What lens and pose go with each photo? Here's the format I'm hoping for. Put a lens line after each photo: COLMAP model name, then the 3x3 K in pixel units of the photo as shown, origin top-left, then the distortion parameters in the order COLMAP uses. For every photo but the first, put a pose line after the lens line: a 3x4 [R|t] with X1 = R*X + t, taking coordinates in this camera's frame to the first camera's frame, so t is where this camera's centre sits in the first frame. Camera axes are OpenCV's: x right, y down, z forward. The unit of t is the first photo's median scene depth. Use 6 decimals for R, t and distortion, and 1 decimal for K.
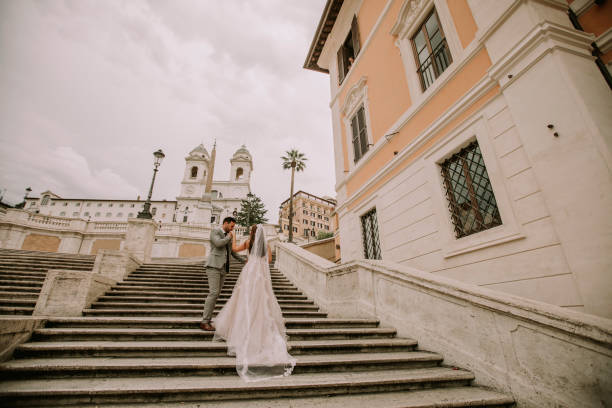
lens RADIAL K [[274.6, 0, 303.4], [0, 274.6, 203.7], [0, 0, 1]] dist [-0.045161, 0.014447]
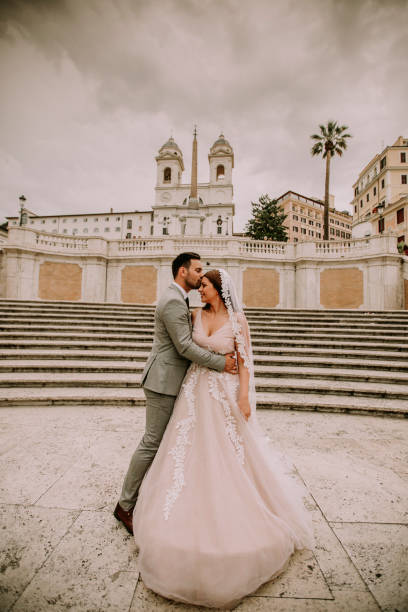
lens RADIAL K [[274.6, 0, 201.0], [0, 274.6, 304.6], [0, 0, 1]] dist [-0.045161, 0.014447]
pose [[0.980141, 0.013196, -0.197863, -0.434627], [0.051570, 0.946492, 0.318581, 0.011761], [0.191480, -0.322458, 0.927015, 0.344889]]
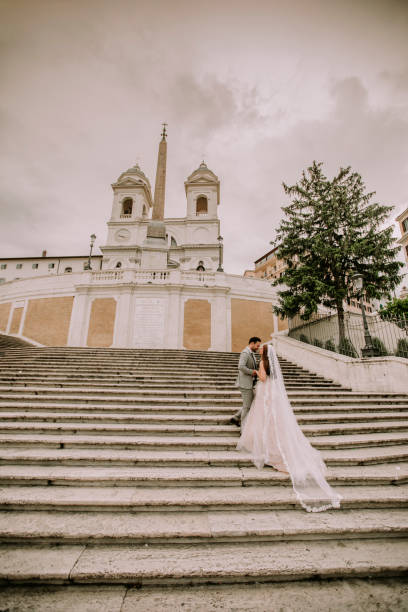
lens RADIAL K [[277.7, 0, 201.2], [0, 277.7, 305.0], [0, 0, 1]] dist [-0.022422, 0.008774]
pose [[0.991995, -0.023133, -0.124144, -0.584388], [0.034008, 0.995697, 0.086206, 0.191651], [0.121616, -0.089738, 0.988512, 1.375034]]
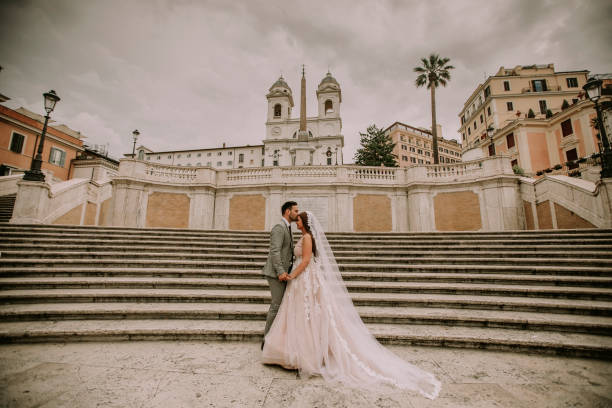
lens RADIAL K [[274.6, 0, 303.5], [0, 274.6, 202.6], [0, 0, 1]] dist [-0.045161, 0.014447]
pose [[0.972754, -0.032084, -0.229609, -0.432799], [0.079031, 0.976948, 0.198311, 0.026183], [0.217953, -0.211054, 0.952865, 0.361436]]
